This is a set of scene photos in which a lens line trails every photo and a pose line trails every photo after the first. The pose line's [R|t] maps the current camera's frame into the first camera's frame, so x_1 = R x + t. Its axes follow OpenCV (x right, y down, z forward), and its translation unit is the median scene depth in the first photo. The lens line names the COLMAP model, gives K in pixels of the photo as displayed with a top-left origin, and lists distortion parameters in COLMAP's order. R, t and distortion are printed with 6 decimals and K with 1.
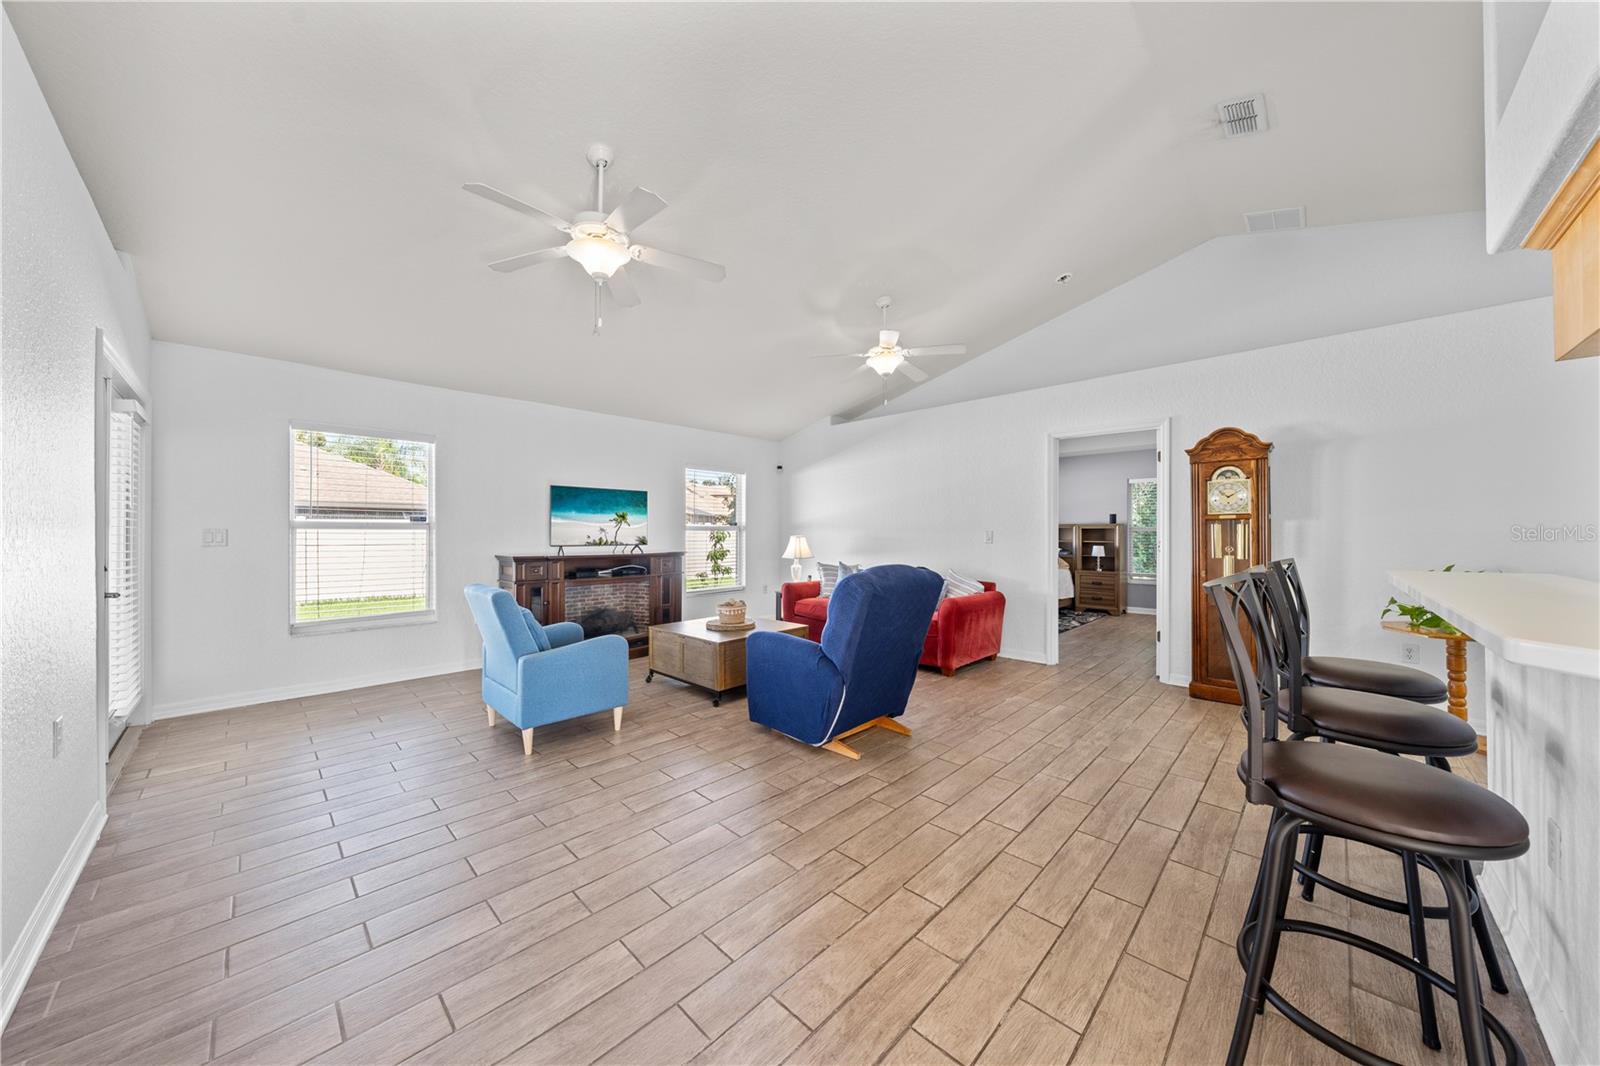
lens RADIAL K [[542.1, 0, 798.9], [0, 542.1, 531.9], [0, 0, 1]] dist [0.001250, 0.000025]
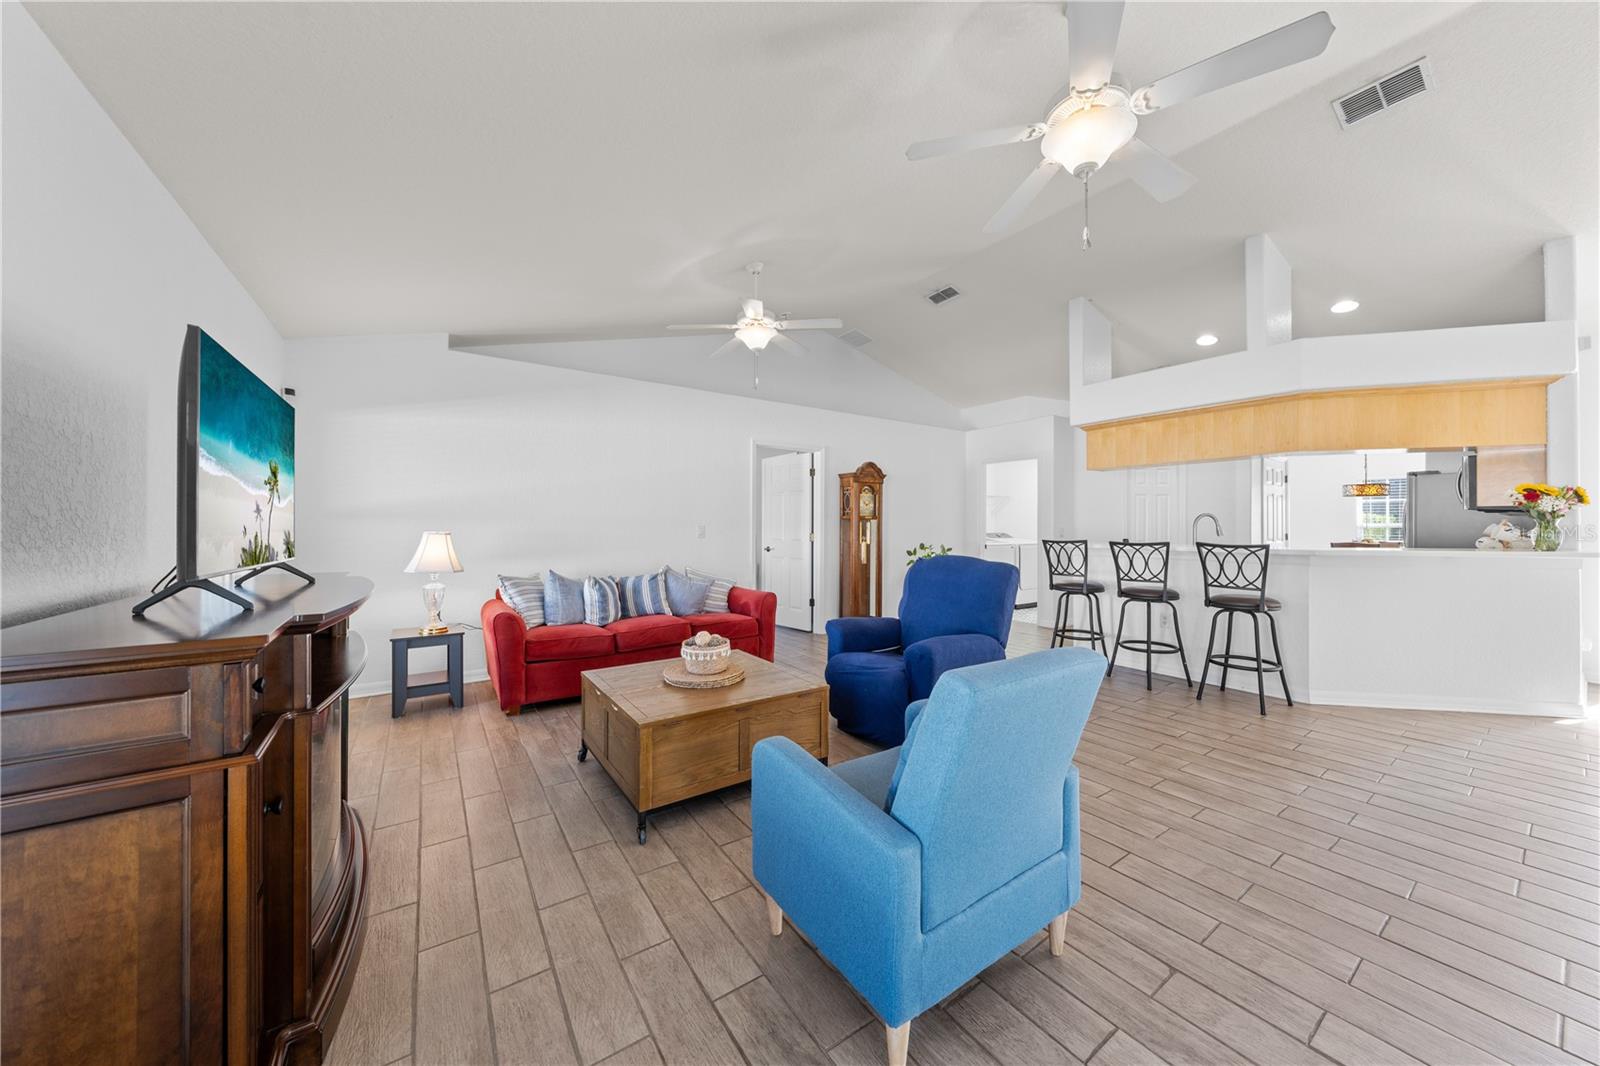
lens RADIAL K [[542.1, 0, 807.2], [0, 542.1, 527.8], [0, 0, 1]] dist [0.001250, 0.000025]
pose [[0.187110, 0.001644, 0.982338, -0.713955], [-0.006028, 0.999982, -0.000526, 0.003407], [-0.982320, -0.005823, 0.187117, 0.770714]]
